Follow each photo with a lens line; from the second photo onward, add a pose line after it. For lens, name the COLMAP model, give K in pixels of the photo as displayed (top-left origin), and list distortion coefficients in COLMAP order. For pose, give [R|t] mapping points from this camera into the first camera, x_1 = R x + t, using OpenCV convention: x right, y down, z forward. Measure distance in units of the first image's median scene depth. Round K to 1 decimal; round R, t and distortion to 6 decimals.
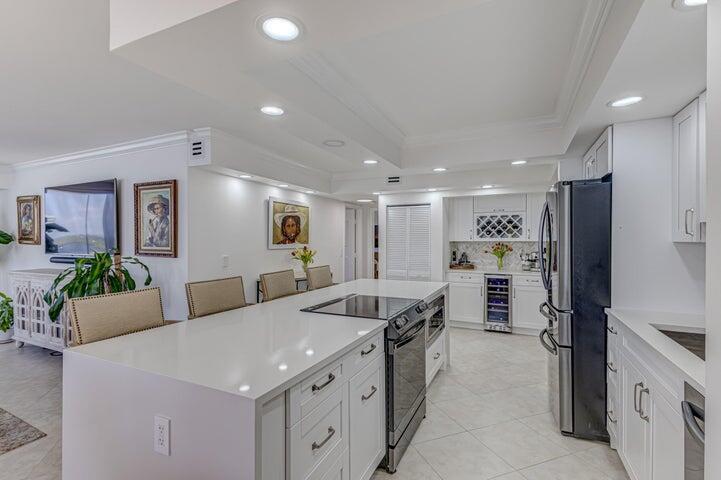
lens RADIAL K [[333.4, 0, 352.9], [0, 333.4, 240.4], [0, 0, 1]] dist [0.001754, 0.000632]
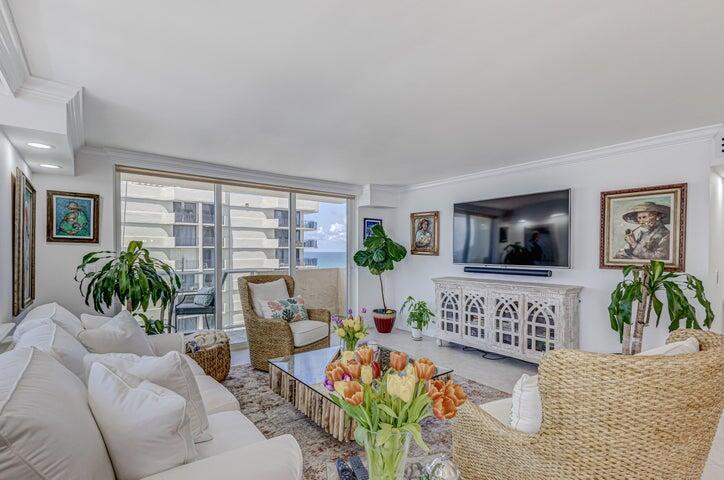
lens RADIAL K [[334.8, 0, 347.4], [0, 334.8, 254.8], [0, 0, 1]] dist [0.001754, 0.000632]
pose [[0.899758, 0.005526, -0.436354, -0.682493], [-0.001158, 0.999947, 0.010275, -0.000743], [0.436387, -0.008740, 0.899717, -0.137929]]
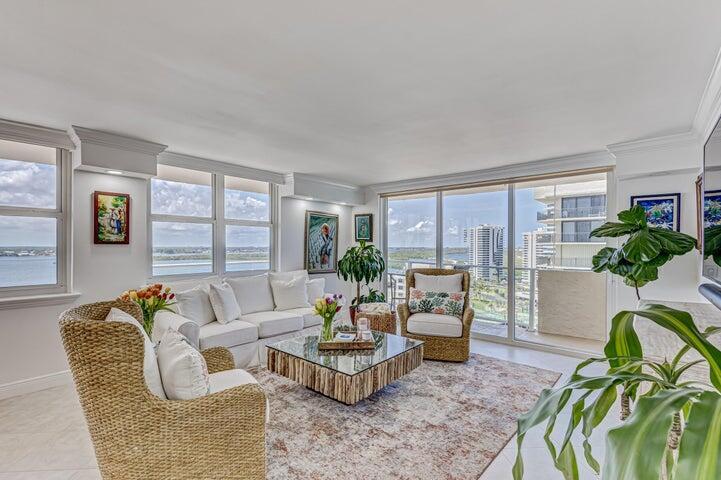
lens RADIAL K [[333.4, 0, 361.9], [0, 333.4, 244.9], [0, 0, 1]] dist [0.001754, 0.000632]
pose [[-0.255636, -0.006369, -0.966752, -0.269519], [-0.007760, 0.999960, -0.004536, -0.001210], [0.966742, 0.006343, -0.255675, 0.585680]]
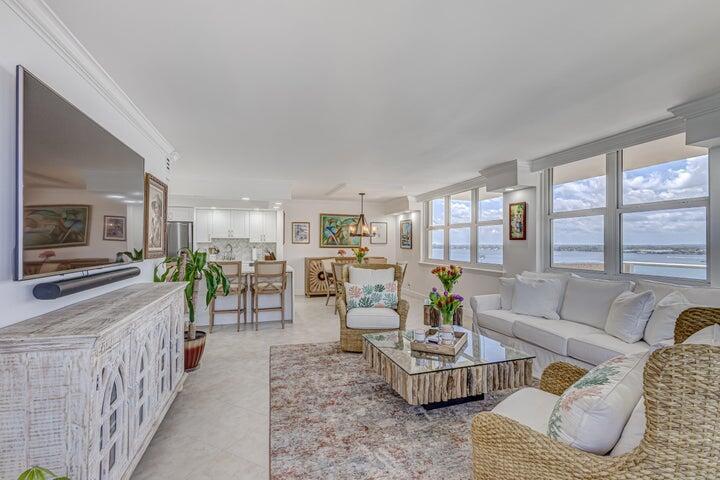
lens RADIAL K [[333.0, 0, 365.8], [0, 333.0, 242.0], [0, 0, 1]] dist [0.001754, 0.000632]
pose [[-0.681957, 0.002272, 0.731389, -1.298729], [0.006198, 0.999977, 0.002673, -0.000820], [-0.731366, 0.006356, -0.681956, 0.914467]]
